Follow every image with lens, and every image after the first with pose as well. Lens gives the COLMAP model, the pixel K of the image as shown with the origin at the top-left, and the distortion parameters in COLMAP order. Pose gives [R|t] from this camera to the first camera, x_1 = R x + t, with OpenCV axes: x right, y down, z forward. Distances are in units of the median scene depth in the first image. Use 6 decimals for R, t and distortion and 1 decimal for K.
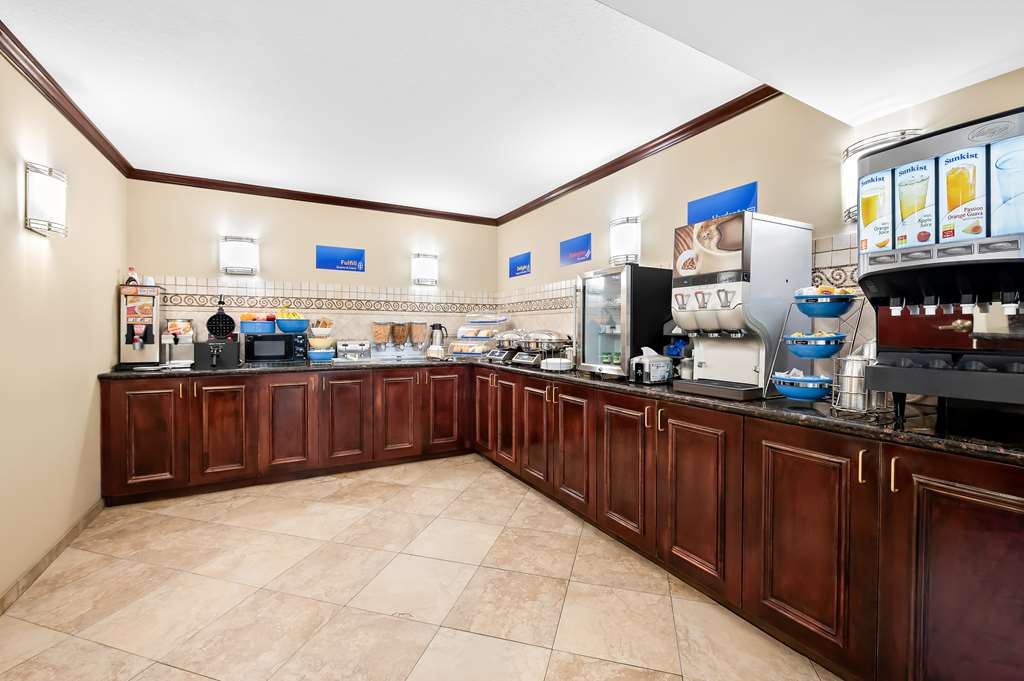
lens RADIAL K [[436.3, 0, 511.8], [0, 436.3, 335.4], [0, 0, 1]] dist [-0.002947, -0.000303]
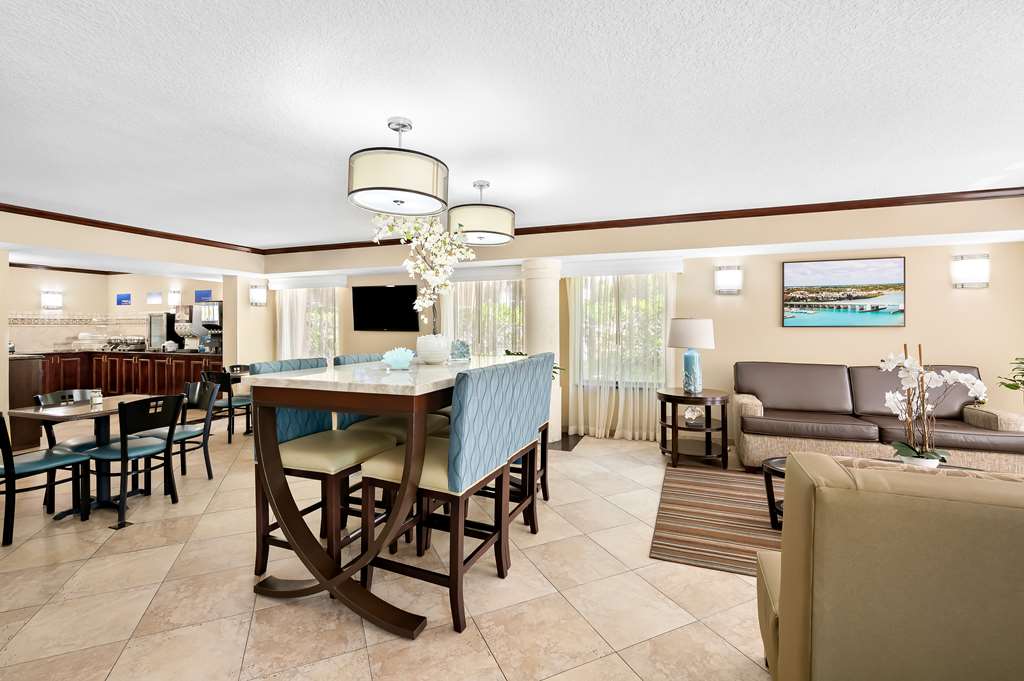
lens RADIAL K [[436.3, 0, 510.4], [0, 436.3, 335.3], [0, 0, 1]] dist [-0.002947, -0.000303]
pose [[0.764288, -0.010101, 0.644796, 0.099475], [0.008304, 0.999949, 0.005822, -0.004776], [-0.644822, 0.000905, 0.764333, -1.850294]]
